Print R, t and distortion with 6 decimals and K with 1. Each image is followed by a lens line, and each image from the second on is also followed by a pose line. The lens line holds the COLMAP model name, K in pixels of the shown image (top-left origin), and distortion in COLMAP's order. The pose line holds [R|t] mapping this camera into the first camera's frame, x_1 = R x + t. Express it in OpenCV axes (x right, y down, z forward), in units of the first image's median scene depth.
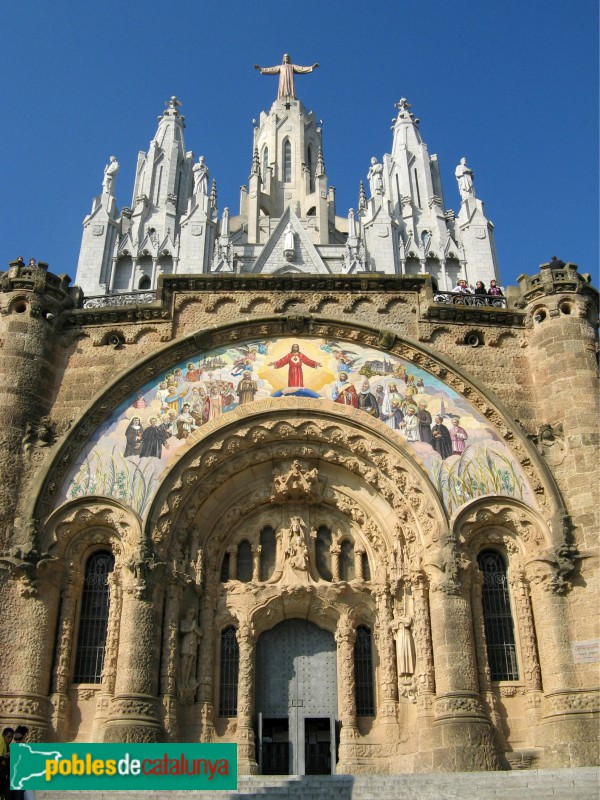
lens RADIAL K [[678.2, 0, 327.8], [0, 678.2, 399.8], [0, 0, 1]] dist [-0.123802, 0.118512]
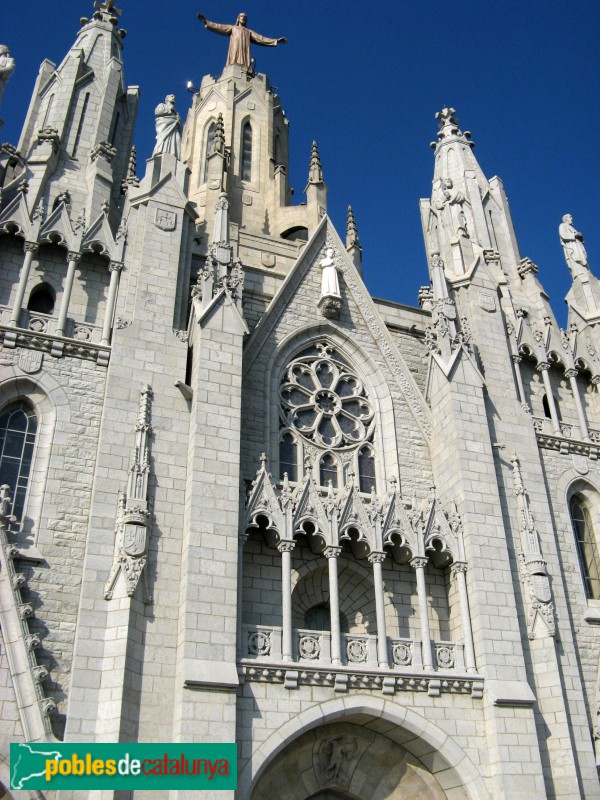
lens RADIAL K [[653.8, 0, 245.7], [0, 653.8, 399.7], [0, 0, 1]] dist [-0.144266, 0.092757]
pose [[0.951555, 0.171147, 0.255446, -0.520925], [-0.159546, 0.985007, -0.065628, -0.210496], [-0.262848, 0.021693, 0.964593, 1.129036]]
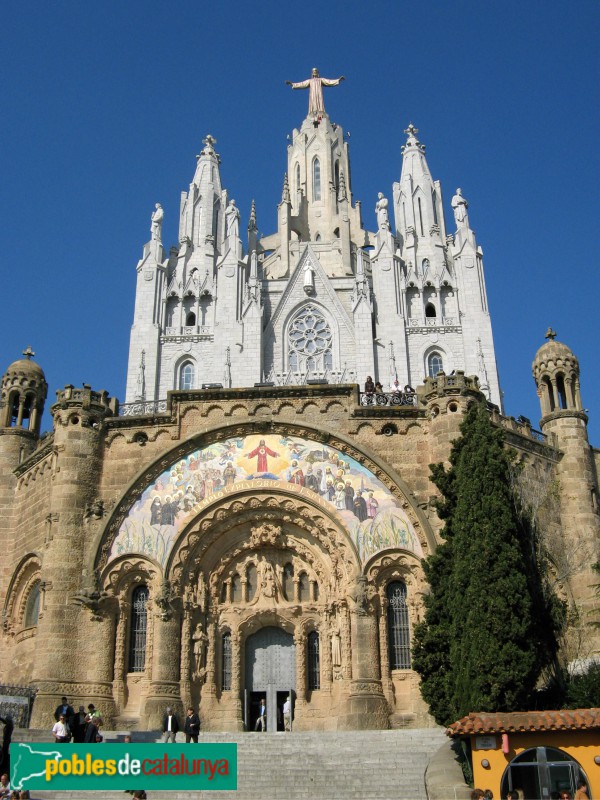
lens RADIAL K [[674.1, 0, 378.8], [0, 674.1, 401.5], [0, 0, 1]] dist [-0.082653, 0.008654]
pose [[0.996499, -0.040755, -0.073000, 0.311795], [0.048796, 0.992510, 0.111998, -0.317144], [0.067889, -0.115168, 0.991023, -0.392376]]
